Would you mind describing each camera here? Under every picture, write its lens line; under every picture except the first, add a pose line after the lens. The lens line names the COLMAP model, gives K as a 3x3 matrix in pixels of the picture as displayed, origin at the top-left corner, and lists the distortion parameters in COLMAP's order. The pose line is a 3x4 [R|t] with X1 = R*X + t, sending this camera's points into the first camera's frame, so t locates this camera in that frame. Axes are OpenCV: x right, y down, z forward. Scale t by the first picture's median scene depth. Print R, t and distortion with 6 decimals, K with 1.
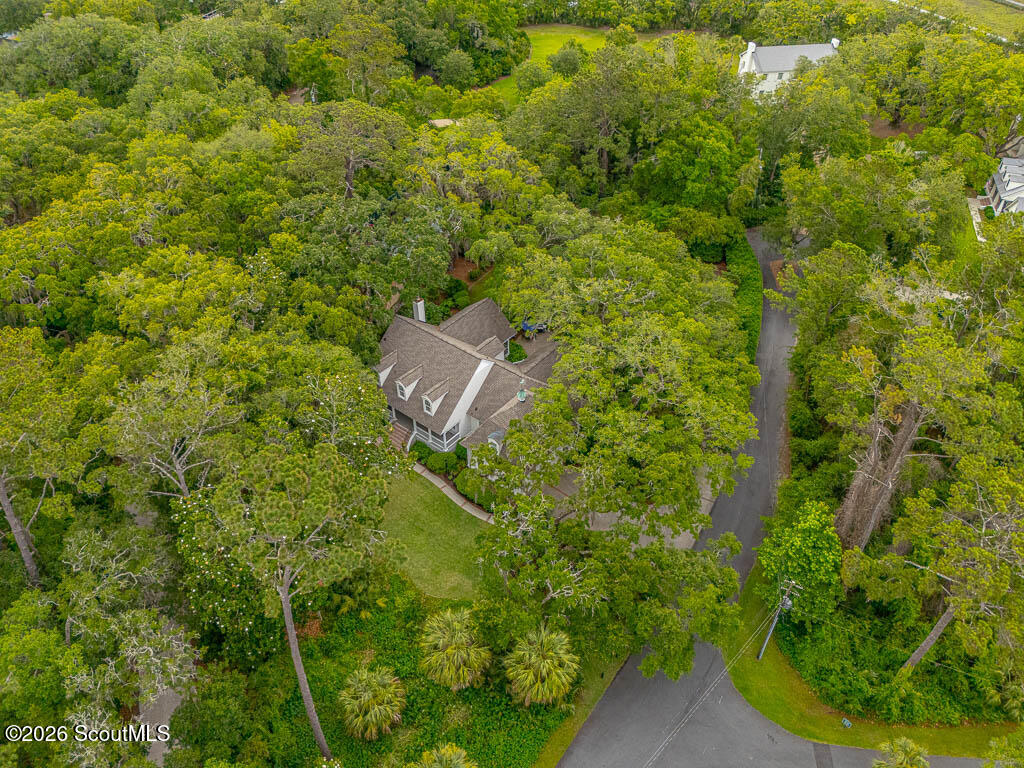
lens RADIAL K [[775.6, 0, 507.0], [0, 775.6, 384.3], [0, 0, 1]] dist [0.042620, -0.066005]
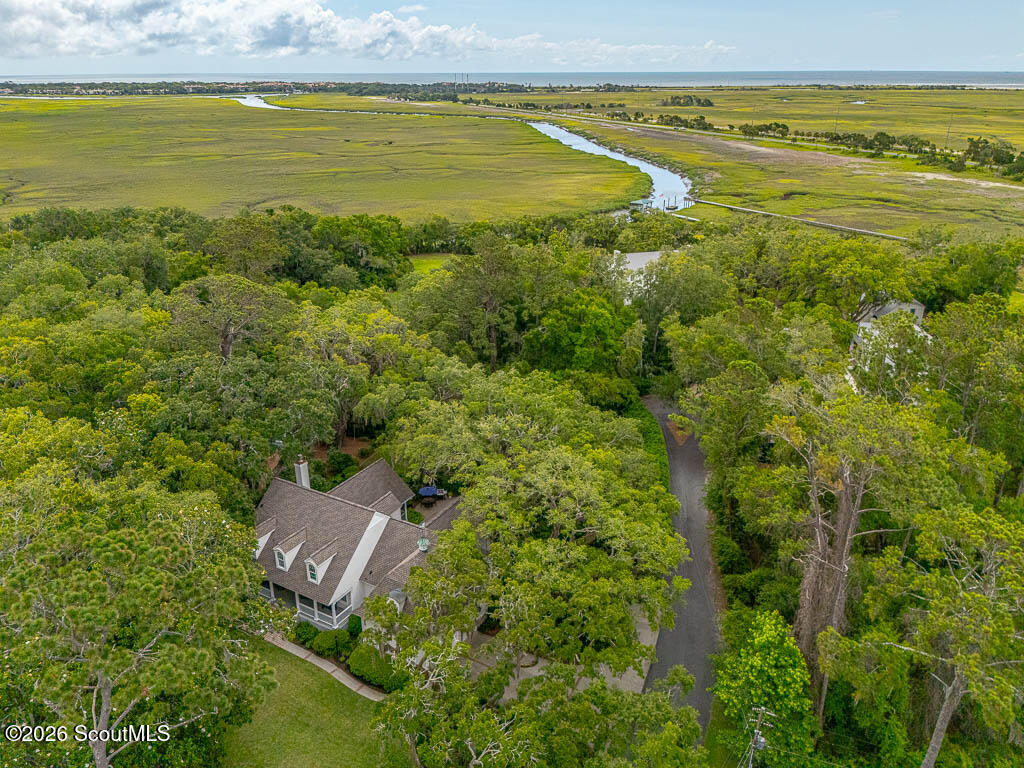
lens RADIAL K [[775.6, 0, 510.9], [0, 775.6, 382.2], [0, 0, 1]] dist [0.042620, -0.066005]
pose [[0.988095, -0.051113, 0.145109, -0.000743], [0.094317, 0.946417, -0.308868, 0.112252], [-0.121546, 0.318877, 0.939970, 0.100475]]
